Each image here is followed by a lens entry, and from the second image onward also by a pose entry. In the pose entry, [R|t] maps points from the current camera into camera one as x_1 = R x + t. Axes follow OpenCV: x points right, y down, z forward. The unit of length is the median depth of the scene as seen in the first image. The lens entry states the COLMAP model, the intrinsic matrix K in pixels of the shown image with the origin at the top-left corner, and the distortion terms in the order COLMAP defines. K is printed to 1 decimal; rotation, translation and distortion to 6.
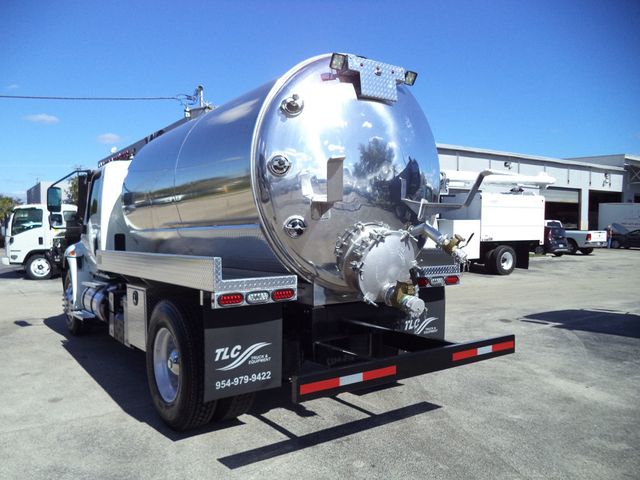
lens RADIAL K [[519.5, 0, 327.1], [0, 519.5, 240.0], [0, 0, 1]] dist [-0.026739, -0.005158]
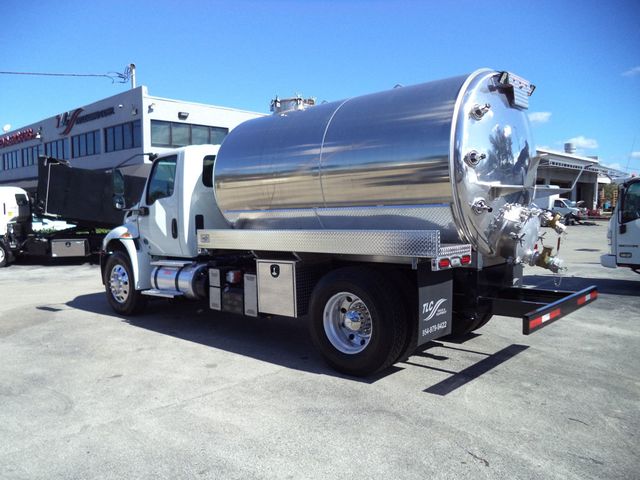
lens RADIAL K [[519.5, 0, 320.1], [0, 519.5, 238.4], [0, 0, 1]] dist [-0.026739, -0.005158]
pose [[0.977308, -0.021047, 0.210773, -0.667720], [0.014136, 0.999314, 0.034243, 0.004152], [-0.211349, -0.030486, 0.976935, -0.161407]]
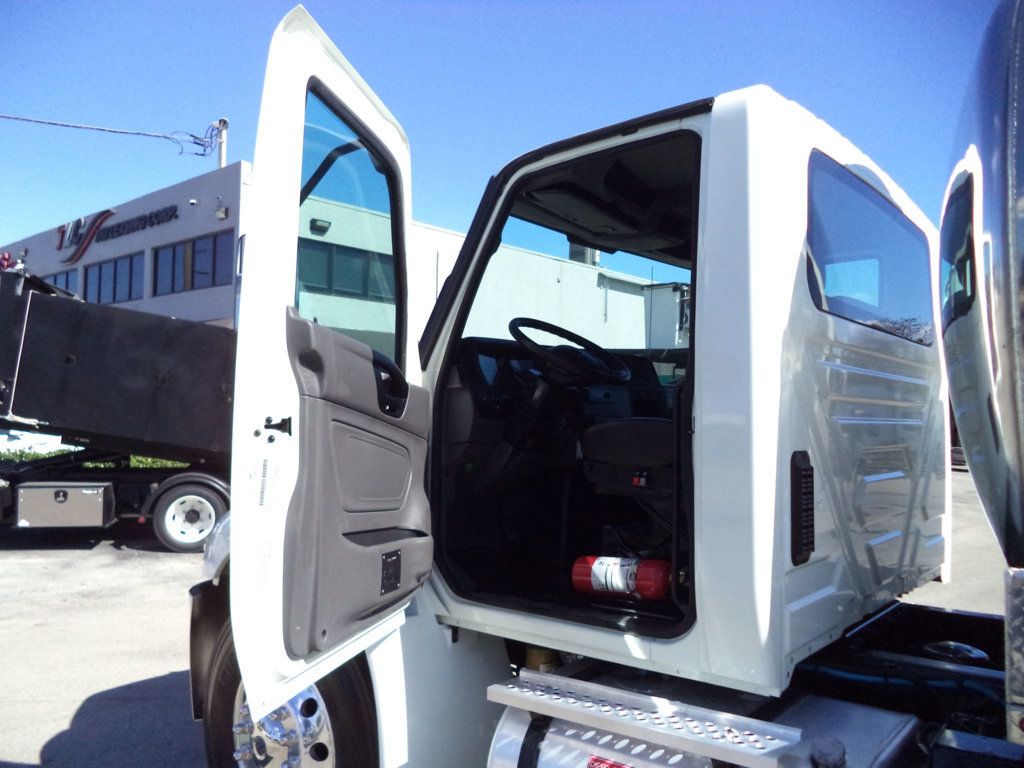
lens RADIAL K [[831.3, 0, 512.9], [0, 831.3, 383.2], [0, 0, 1]] dist [-0.026739, -0.005158]
pose [[0.967276, 0.030844, 0.251845, -1.014305], [-0.014220, 0.997614, -0.067564, -0.031319], [-0.253327, 0.061772, 0.965406, 1.235806]]
